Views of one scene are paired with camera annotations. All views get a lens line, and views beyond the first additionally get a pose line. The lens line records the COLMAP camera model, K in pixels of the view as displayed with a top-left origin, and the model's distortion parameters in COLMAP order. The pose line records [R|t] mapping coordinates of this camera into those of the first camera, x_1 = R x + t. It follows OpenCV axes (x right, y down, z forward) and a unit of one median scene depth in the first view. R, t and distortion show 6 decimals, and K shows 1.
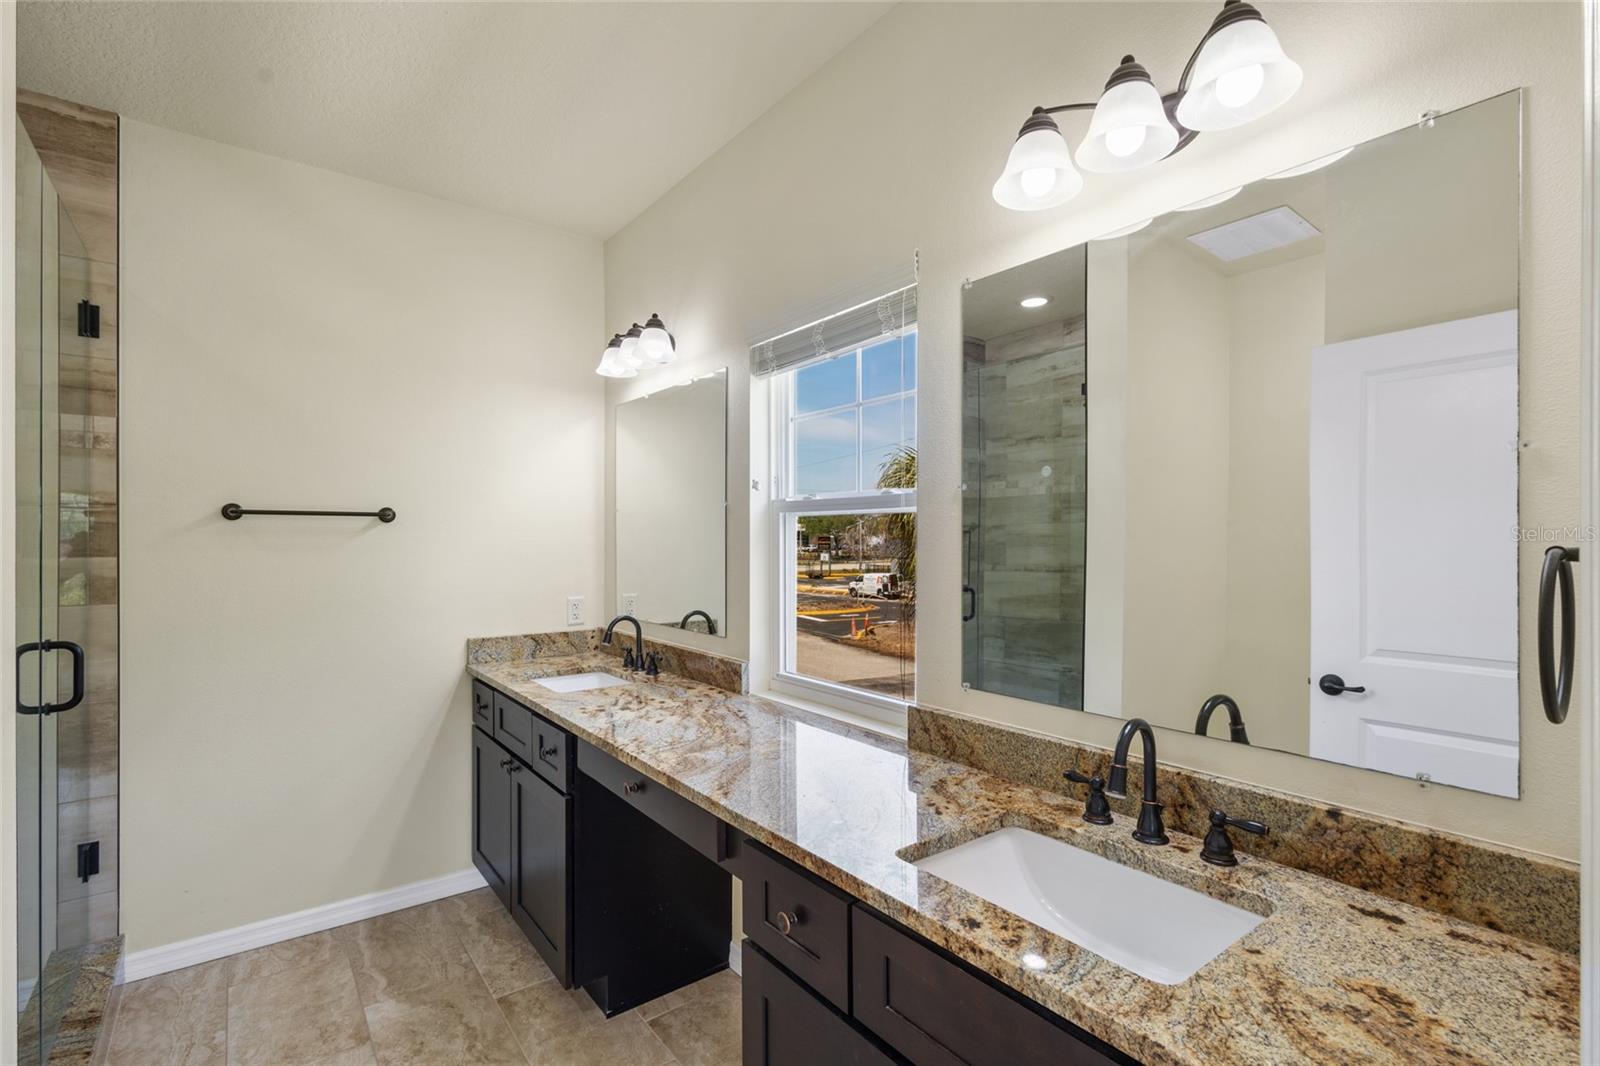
lens RADIAL K [[708.4, 0, 789.2], [0, 708.4, 544.8], [0, 0, 1]] dist [0.004044, 0.000260]
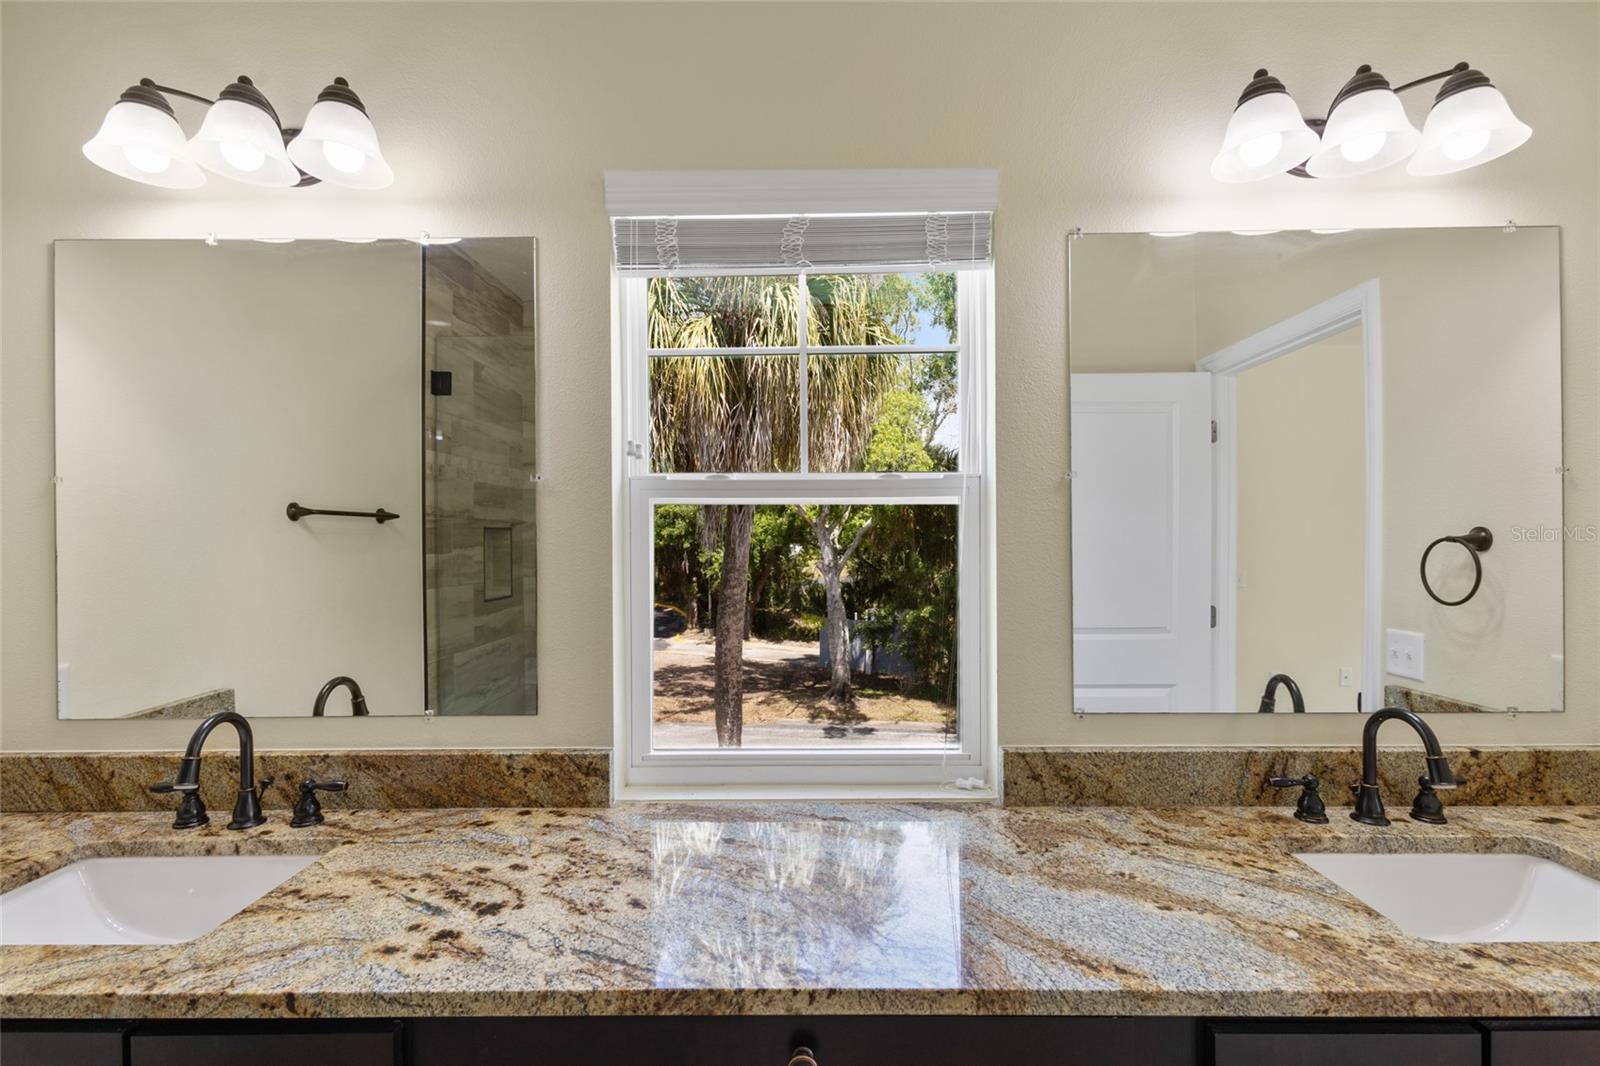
lens RADIAL K [[740.2, 0, 796.0], [0, 740.2, 536.7], [0, 0, 1]] dist [0.014806, -0.005018]
pose [[0.624845, -0.015503, 0.780595, -0.783874], [0.015225, 0.999855, 0.007671, -0.025406], [-0.780600, 0.007091, 0.624991, 0.860988]]
